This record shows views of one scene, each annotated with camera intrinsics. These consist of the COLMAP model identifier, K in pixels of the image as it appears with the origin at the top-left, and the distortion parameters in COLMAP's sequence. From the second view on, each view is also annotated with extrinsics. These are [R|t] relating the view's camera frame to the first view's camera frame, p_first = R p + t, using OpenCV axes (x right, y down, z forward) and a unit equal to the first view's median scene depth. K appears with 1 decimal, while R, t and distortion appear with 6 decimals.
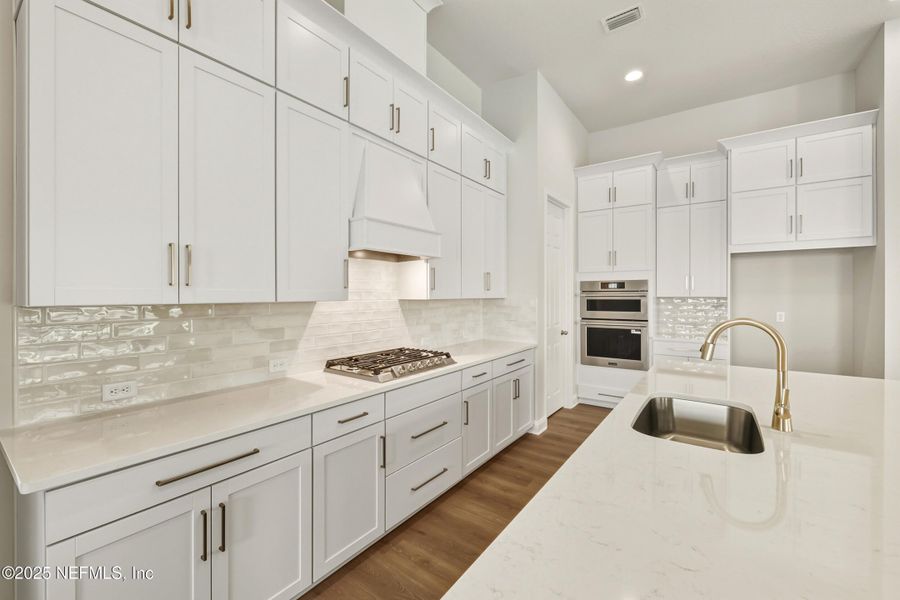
lens RADIAL K [[377.3, 0, 445.7], [0, 377.3, 295.6], [0, 0, 1]] dist [-0.004059, 0.001296]
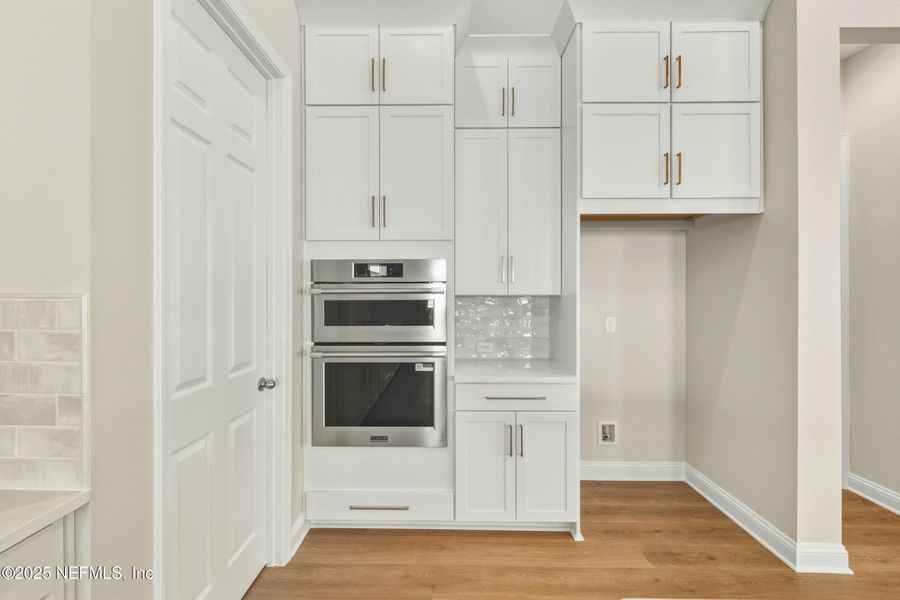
lens RADIAL K [[377.3, 0, 443.1], [0, 377.3, 295.1], [0, 0, 1]] dist [-0.004059, 0.001296]
pose [[0.823276, 0.001612, 0.567639, 0.290845], [0.002017, 0.999981, -0.005766, 0.007809], [-0.567638, 0.005892, 0.823257, 0.680648]]
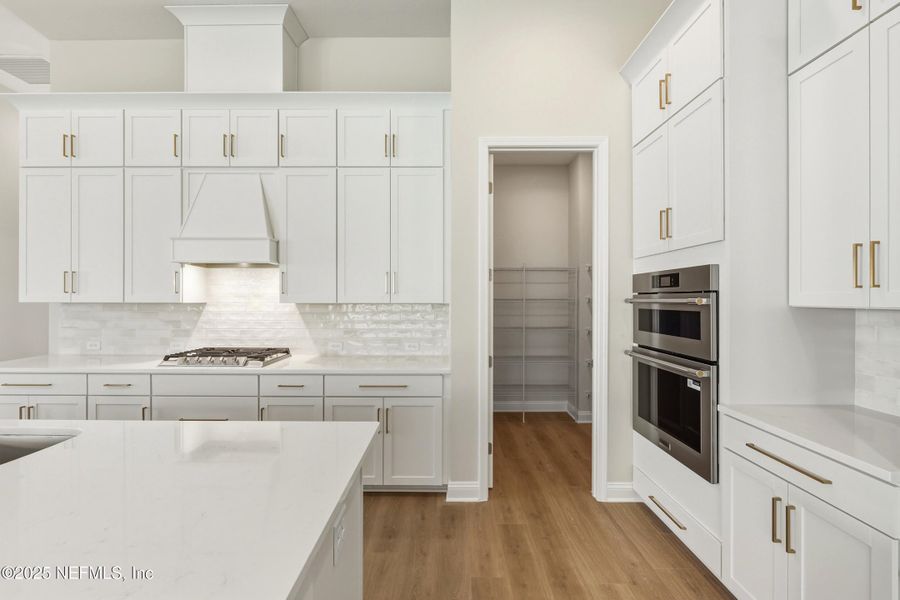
lens RADIAL K [[377.3, 0, 448.6], [0, 377.3, 299.4], [0, 0, 1]] dist [-0.004059, 0.001296]
pose [[0.580524, 0.002827, -0.814239, 0.801472], [-0.006177, 0.999980, -0.000932, -0.001361], [0.814220, 0.005570, 0.580530, 0.591417]]
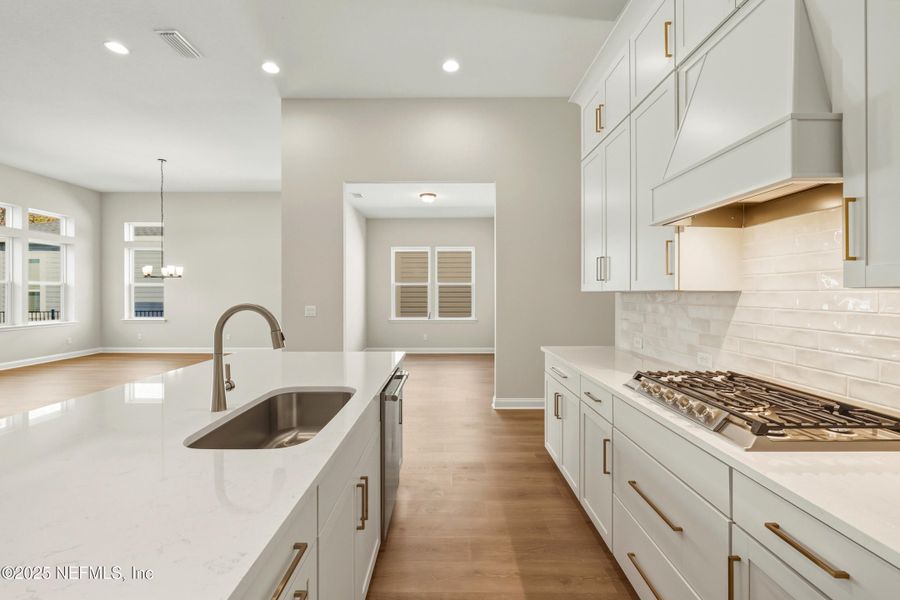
lens RADIAL K [[377.3, 0, 444.9], [0, 377.3, 294.5], [0, 0, 1]] dist [-0.004059, 0.001296]
pose [[-0.816926, -0.000192, -0.576742, 0.363456], [-0.004365, 0.999973, 0.005849, 0.012355], [0.576726, 0.007296, -0.816905, 0.814410]]
